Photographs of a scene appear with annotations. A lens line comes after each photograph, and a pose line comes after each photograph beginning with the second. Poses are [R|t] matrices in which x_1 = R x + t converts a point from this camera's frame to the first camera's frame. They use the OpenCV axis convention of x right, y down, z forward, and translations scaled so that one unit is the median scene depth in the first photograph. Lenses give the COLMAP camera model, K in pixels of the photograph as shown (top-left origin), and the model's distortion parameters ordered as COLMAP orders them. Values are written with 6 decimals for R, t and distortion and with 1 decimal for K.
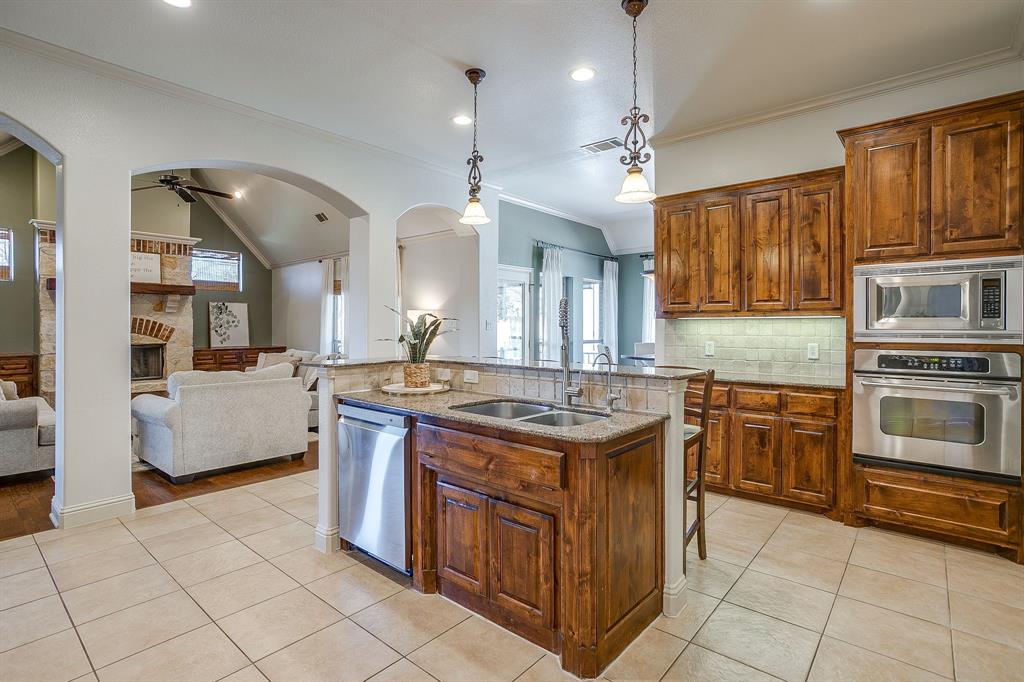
lens RADIAL K [[505.7, 0, 506.8], [0, 505.7, 324.4], [0, 0, 1]] dist [-0.058461, 0.034937]
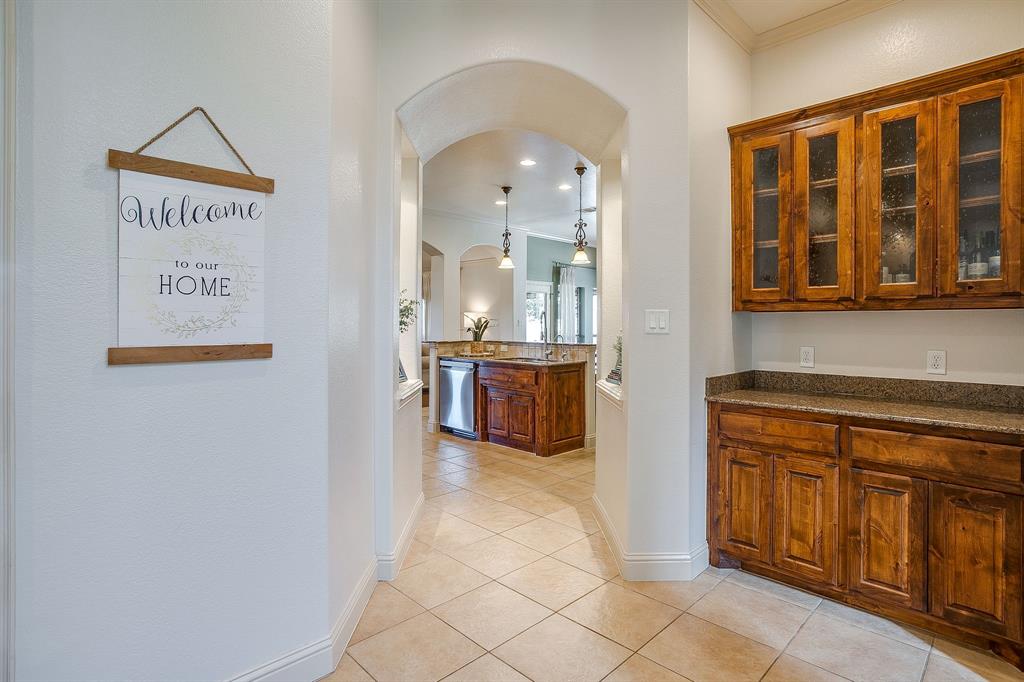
lens RADIAL K [[505.7, 0, 506.8], [0, 505.7, 324.4], [0, 0, 1]] dist [-0.058461, 0.034937]
pose [[0.996260, 0.001436, -0.086390, 0.102639], [-0.001111, 0.999992, 0.003812, 0.000263], [0.086395, -0.003702, 0.996254, -0.899990]]
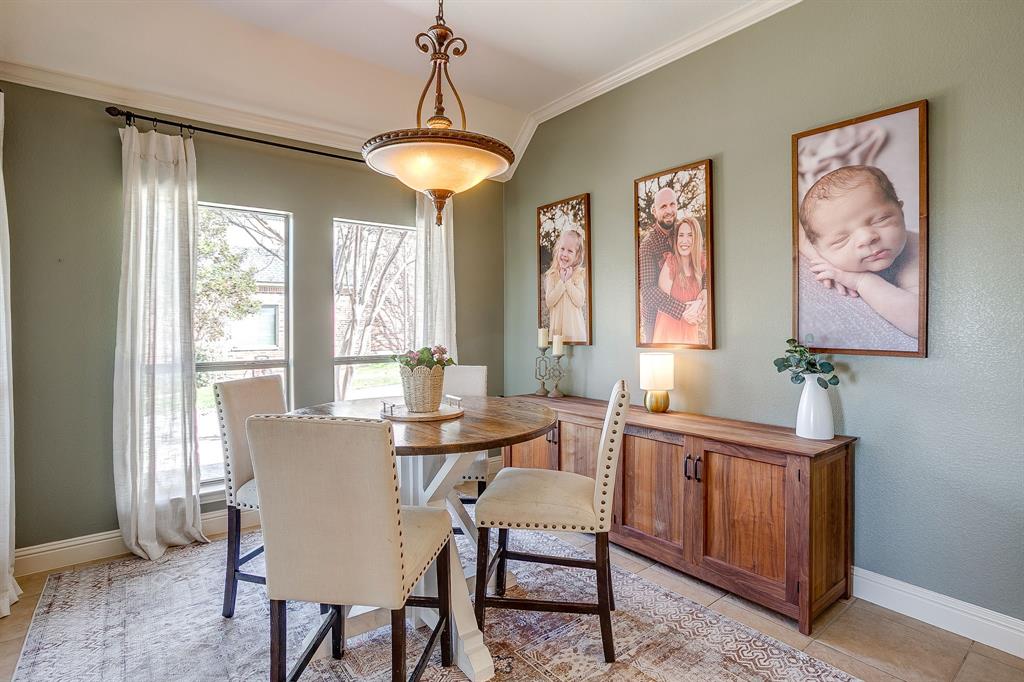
lens RADIAL K [[505.7, 0, 506.8], [0, 505.7, 324.4], [0, 0, 1]] dist [-0.058461, 0.034937]
pose [[0.207895, 0.000181, 0.978151, 0.020198], [-0.002048, 0.999998, 0.000250, 0.007149], [-0.978149, -0.002056, 0.207895, 1.756140]]
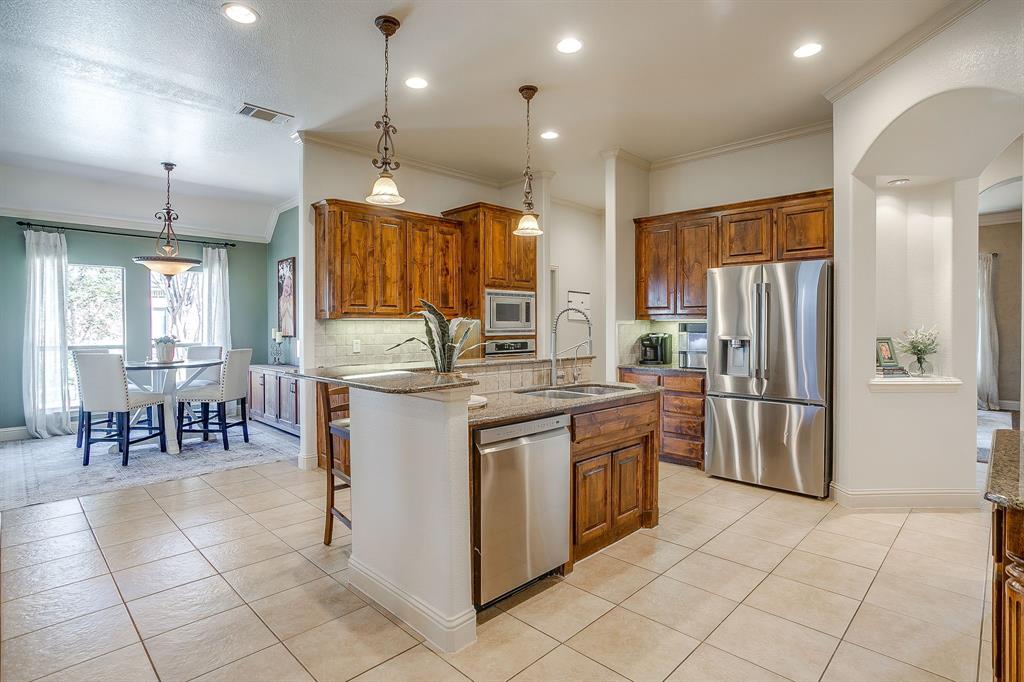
lens RADIAL K [[513.9, 0, 511.1], [0, 513.9, 332.0], [0, 0, 1]] dist [-0.048181, 0.023803]
pose [[0.077077, -0.013585, 0.996933, -0.911876], [-0.002852, 0.999900, 0.013846, -0.000788], [-0.997021, -0.003911, 0.077030, 0.746708]]
